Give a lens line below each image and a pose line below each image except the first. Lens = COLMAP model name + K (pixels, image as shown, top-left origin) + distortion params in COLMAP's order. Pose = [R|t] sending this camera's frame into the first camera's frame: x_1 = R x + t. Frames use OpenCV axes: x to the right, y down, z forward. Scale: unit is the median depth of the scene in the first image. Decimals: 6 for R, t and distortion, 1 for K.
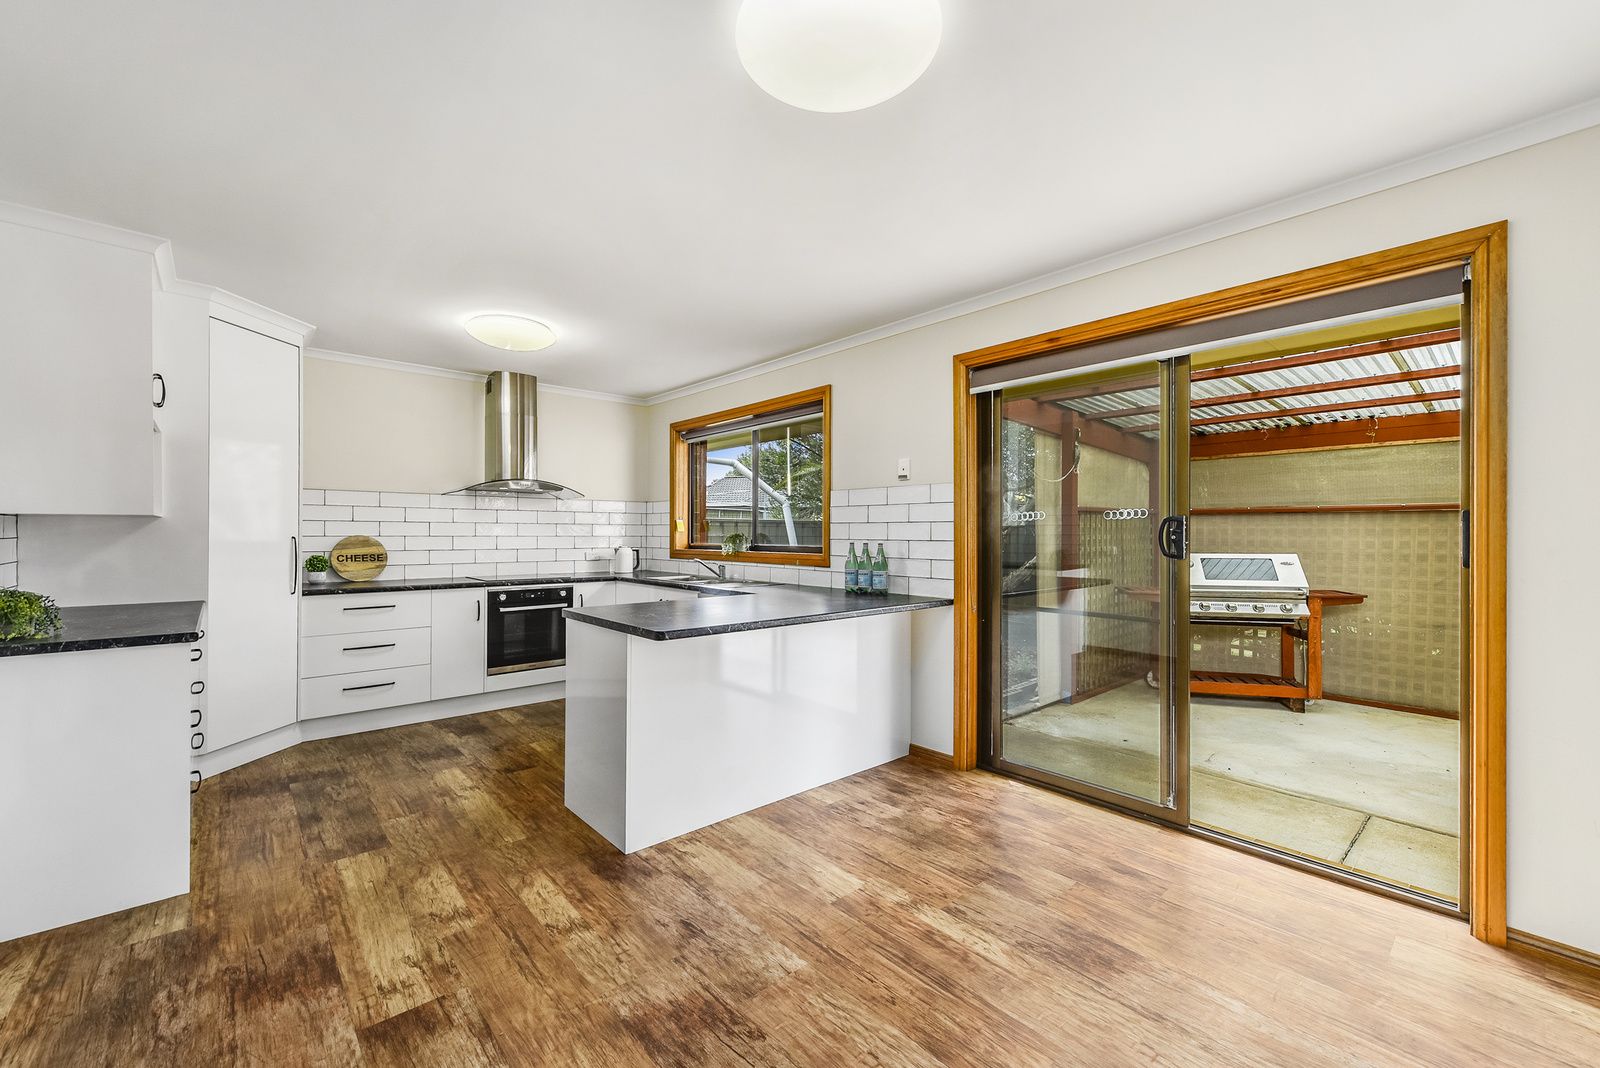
lens RADIAL K [[633.6, 0, 799.2], [0, 633.6, 538.0], [0, 0, 1]] dist [-0.000680, 0.000123]
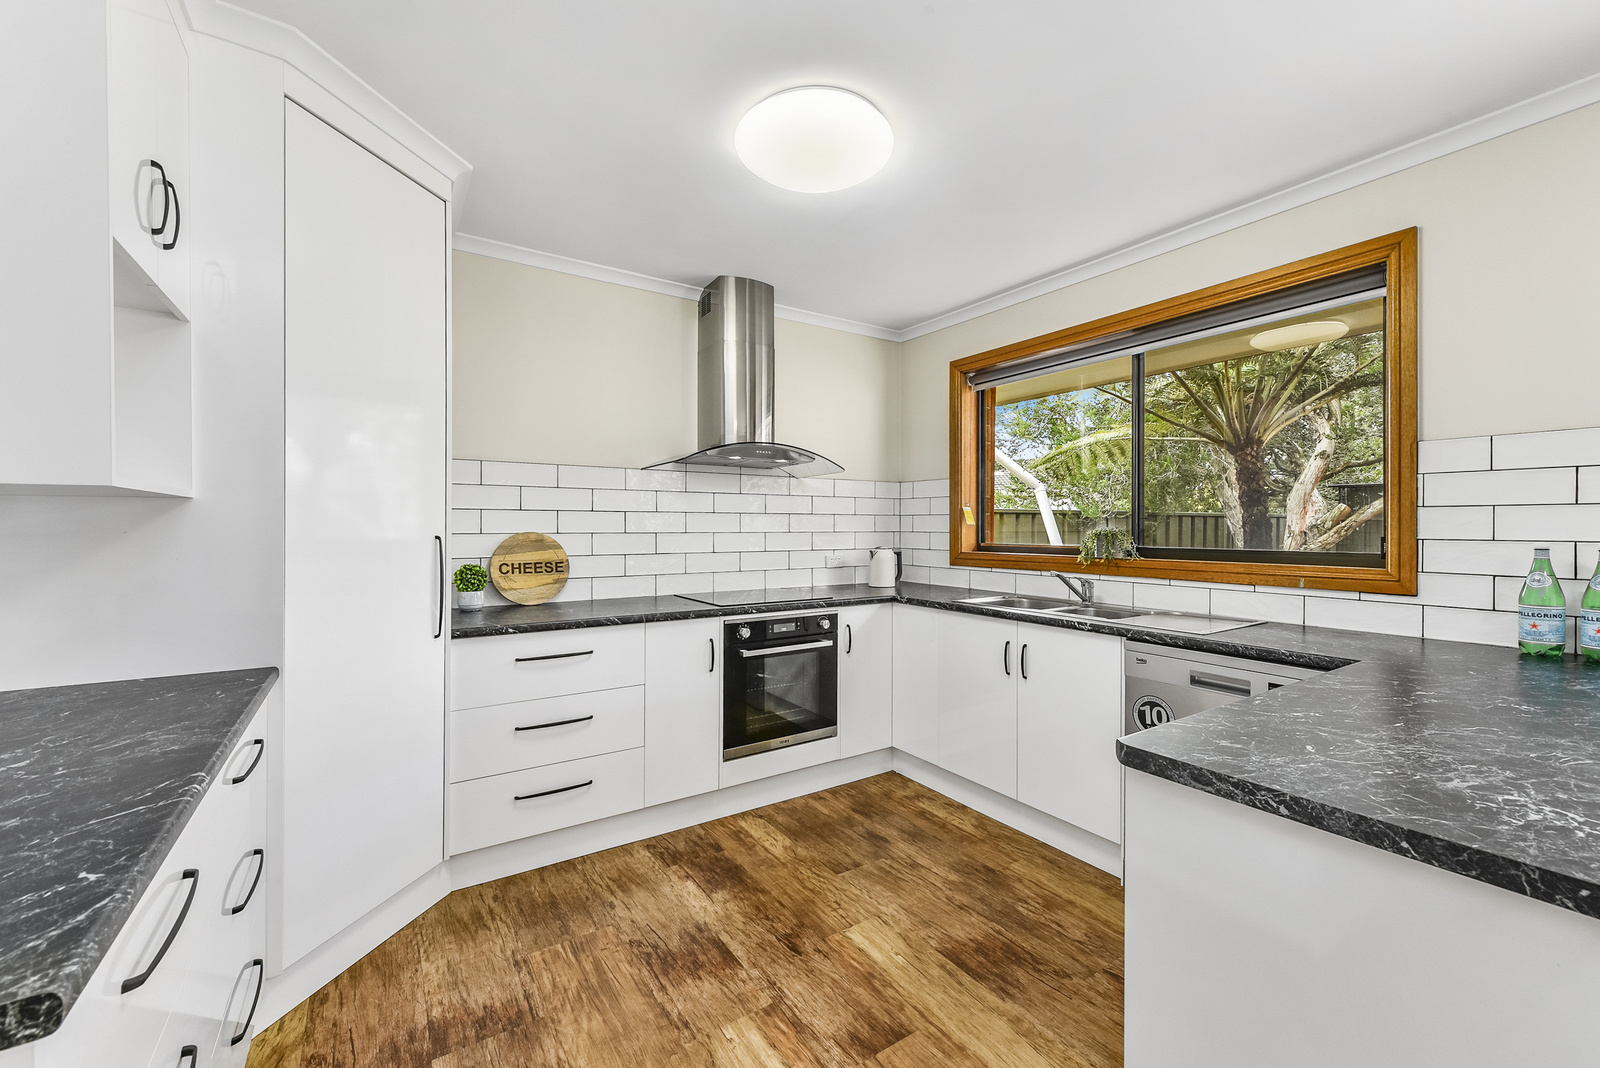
lens RADIAL K [[633.6, 0, 801.4], [0, 633.6, 532.3], [0, 0, 1]] dist [-0.000680, 0.000123]
pose [[0.988784, -0.001525, -0.149342, -0.326439], [0.001621, 0.999999, 0.000524, -0.003814], [0.149341, -0.000760, 0.988785, 0.406686]]
